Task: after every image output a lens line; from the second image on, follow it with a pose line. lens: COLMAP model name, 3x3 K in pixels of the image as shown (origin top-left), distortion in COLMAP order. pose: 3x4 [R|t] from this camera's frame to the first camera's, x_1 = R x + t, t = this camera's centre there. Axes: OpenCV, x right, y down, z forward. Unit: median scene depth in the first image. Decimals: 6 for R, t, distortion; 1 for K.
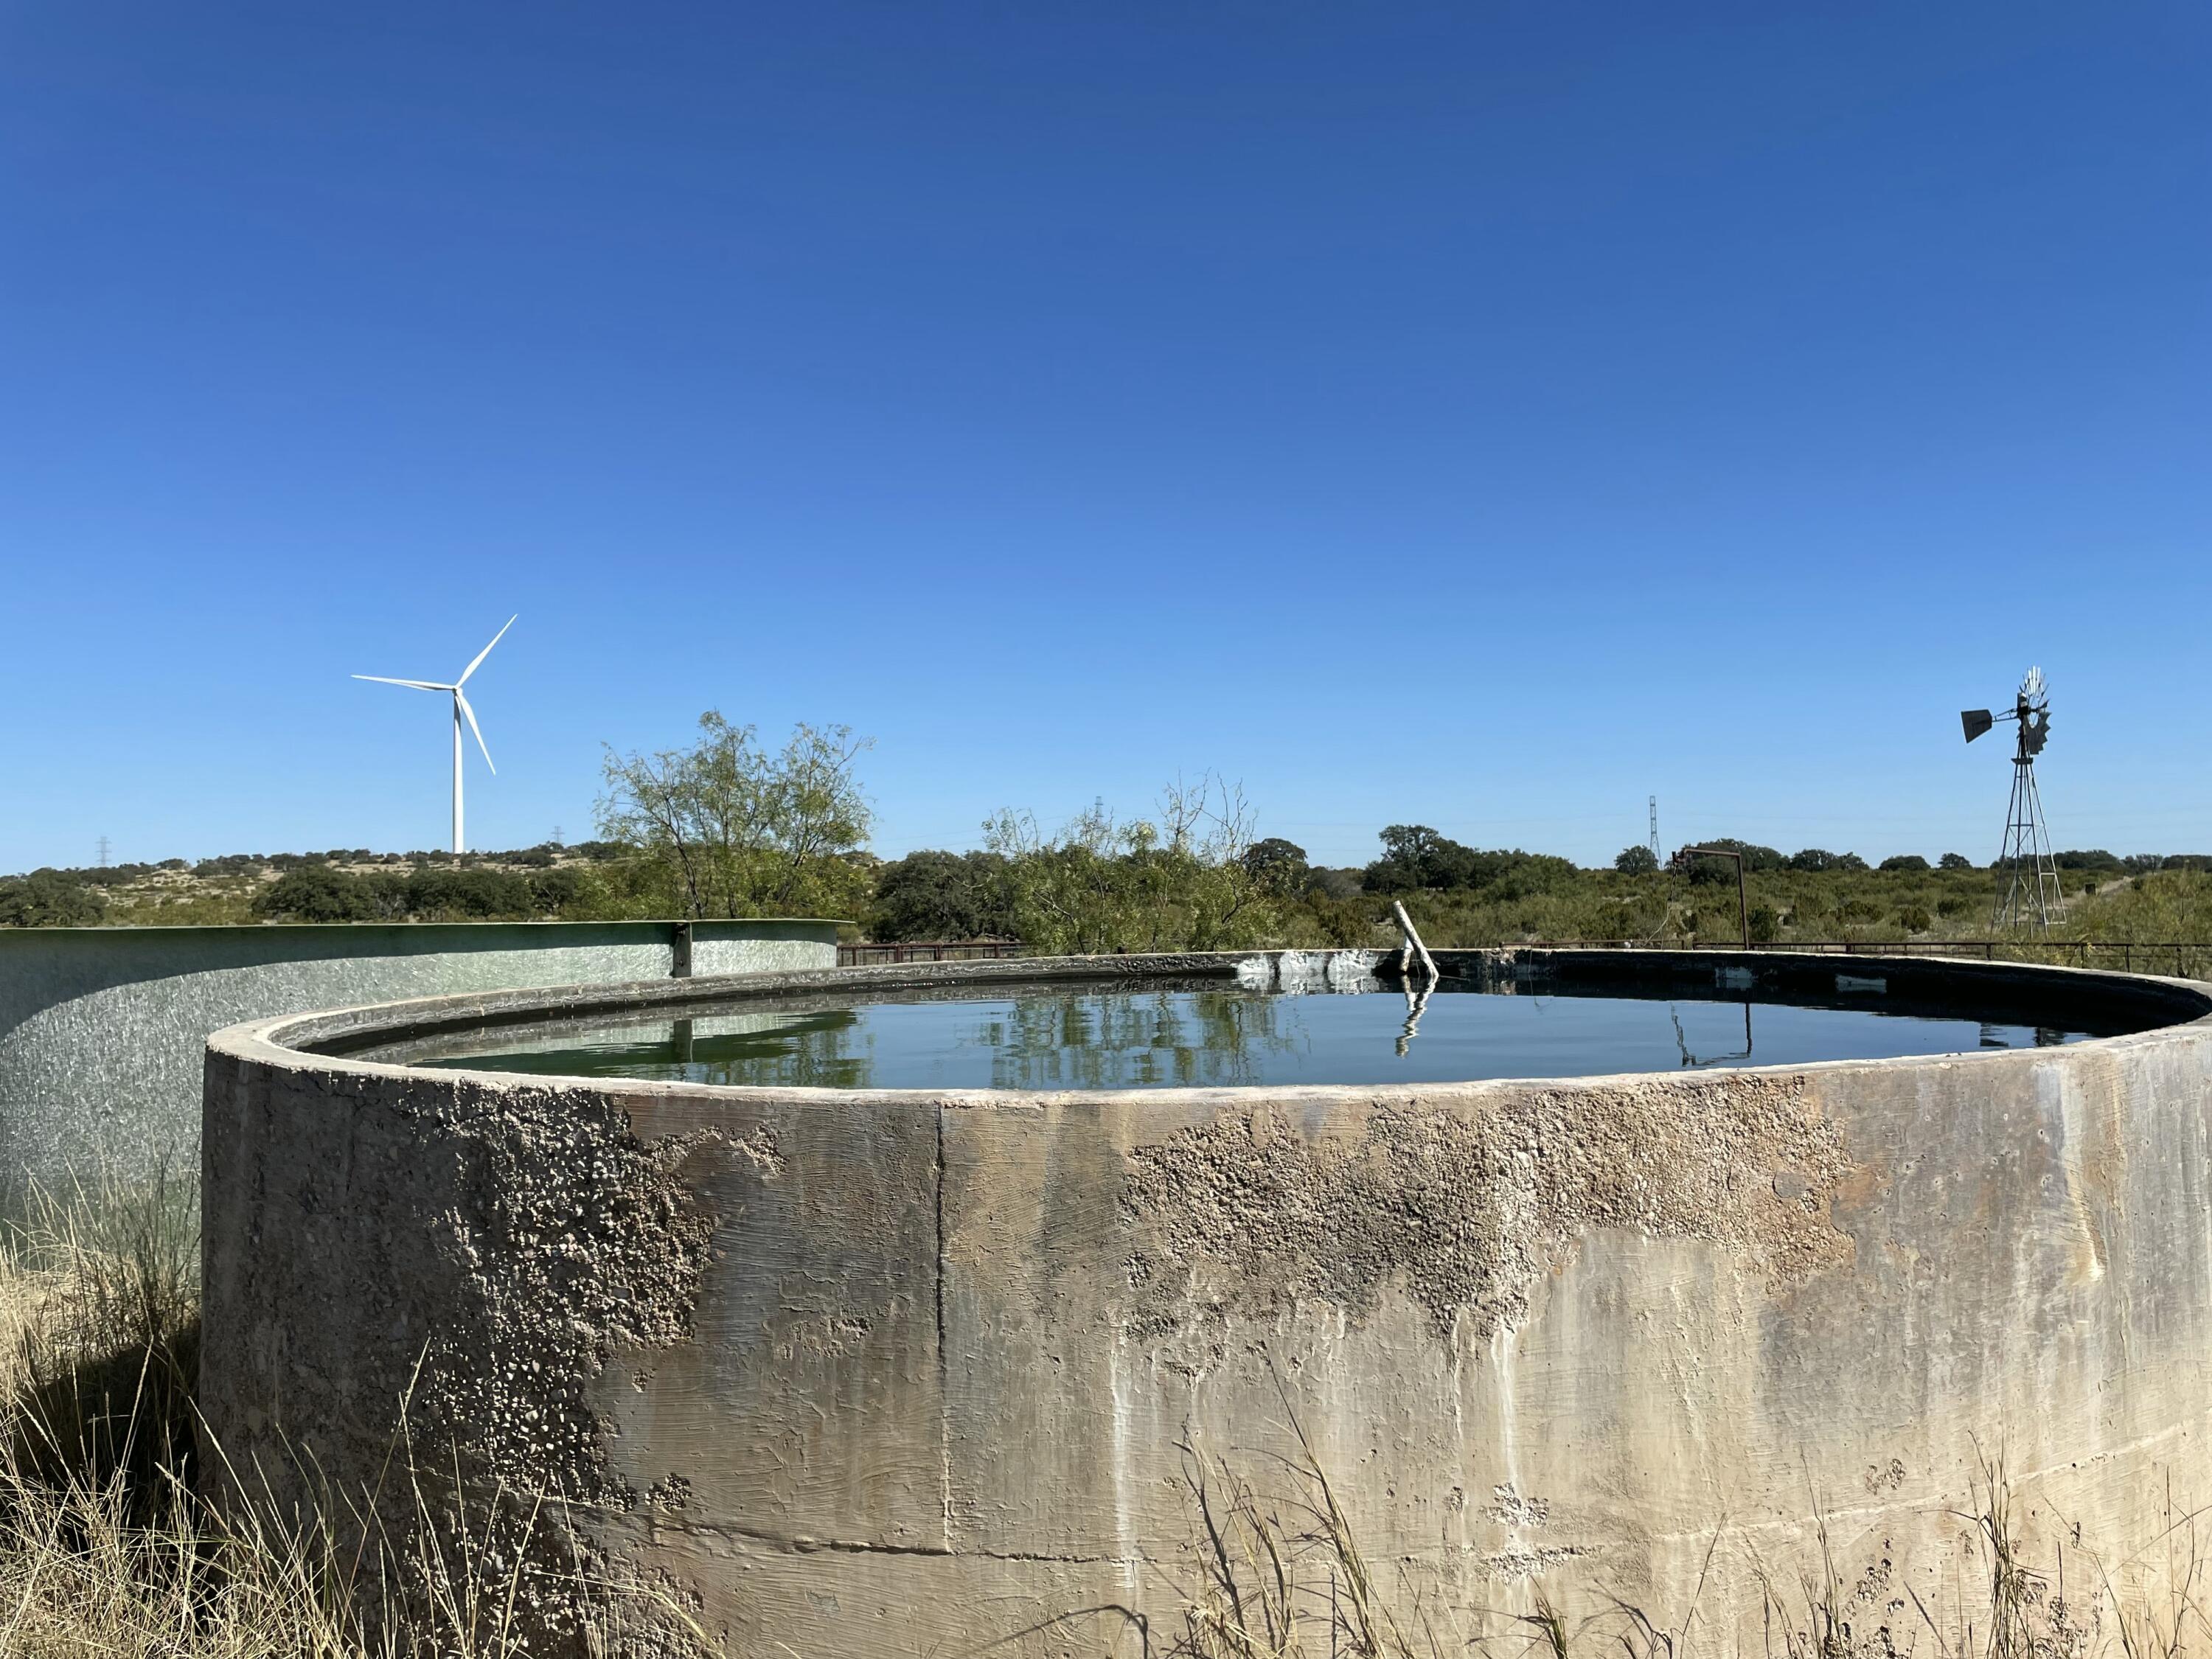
lens RADIAL K [[1628.8, 0, 1106.0], [0, 1628.8, 829.5], [0, 0, 1]] dist [0.086424, -0.115302]
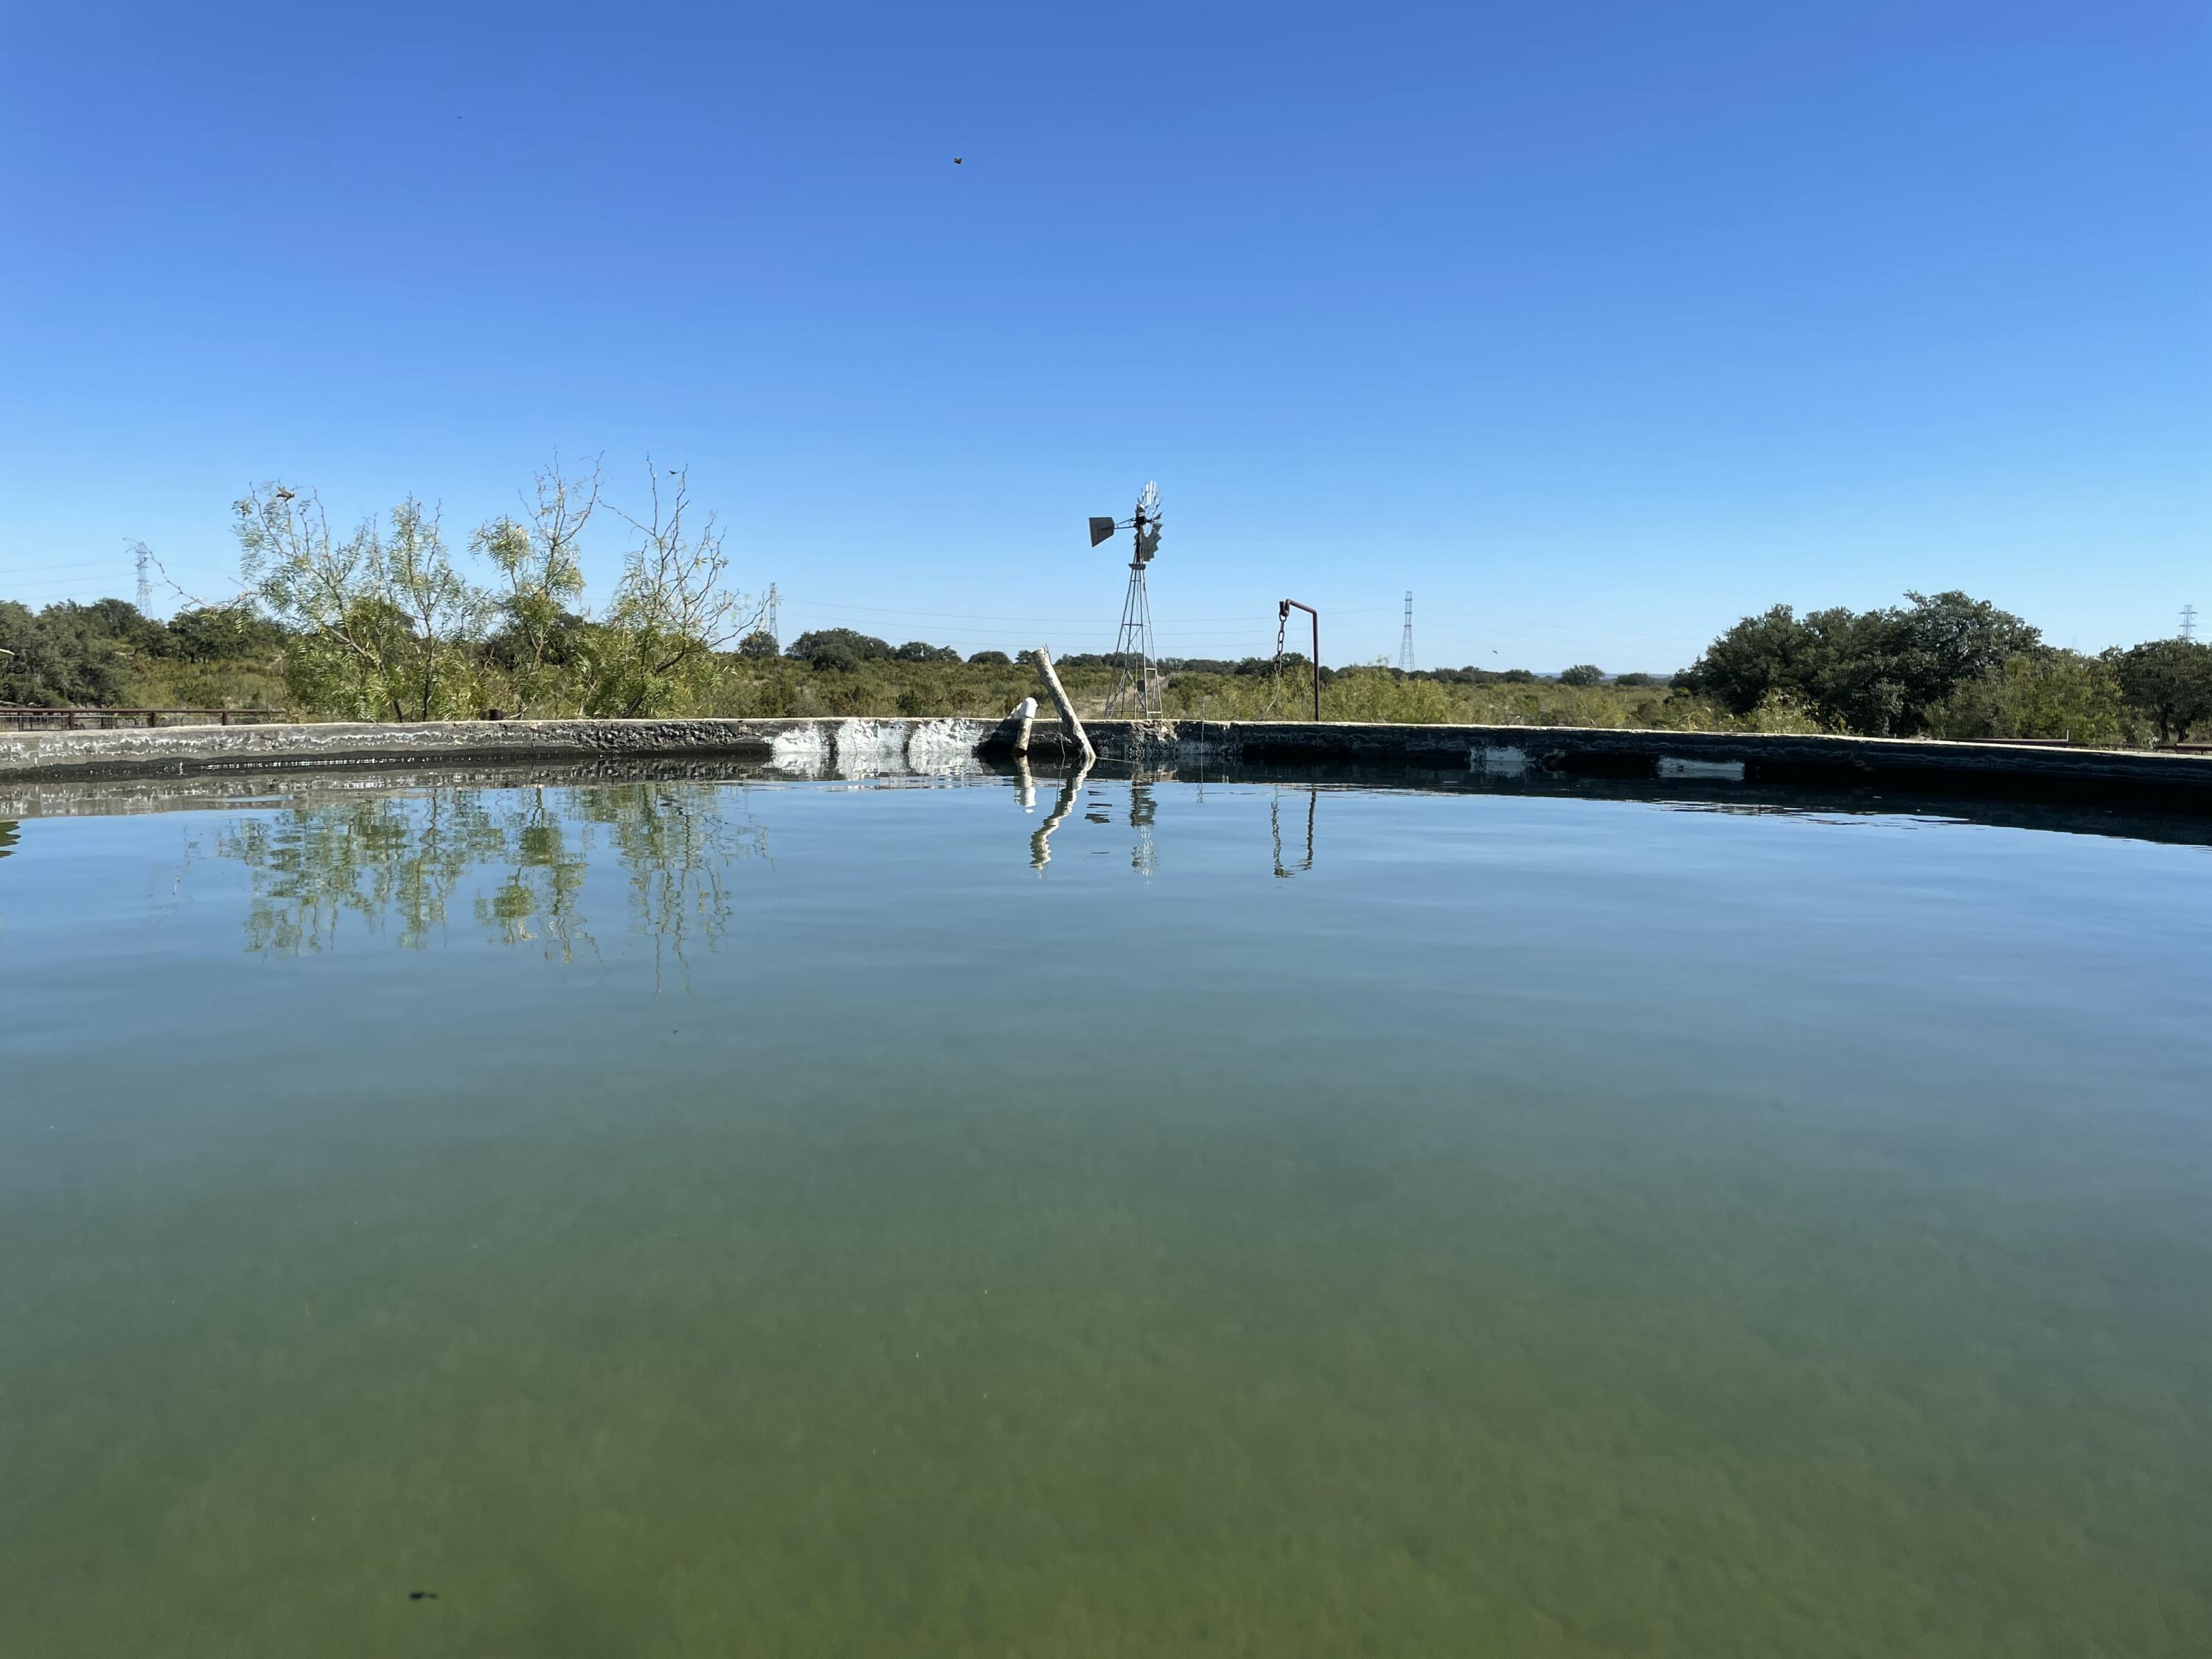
lens RADIAL K [[1628.8, 0, 1106.0], [0, 1628.8, 829.5], [0, 0, 1]] dist [0.086424, -0.115302]
pose [[0.868404, -0.015979, 0.495600, -0.128197], [-0.050156, 0.991524, 0.119853, 0.034098], [-0.493314, -0.128939, 0.860242, 0.369800]]
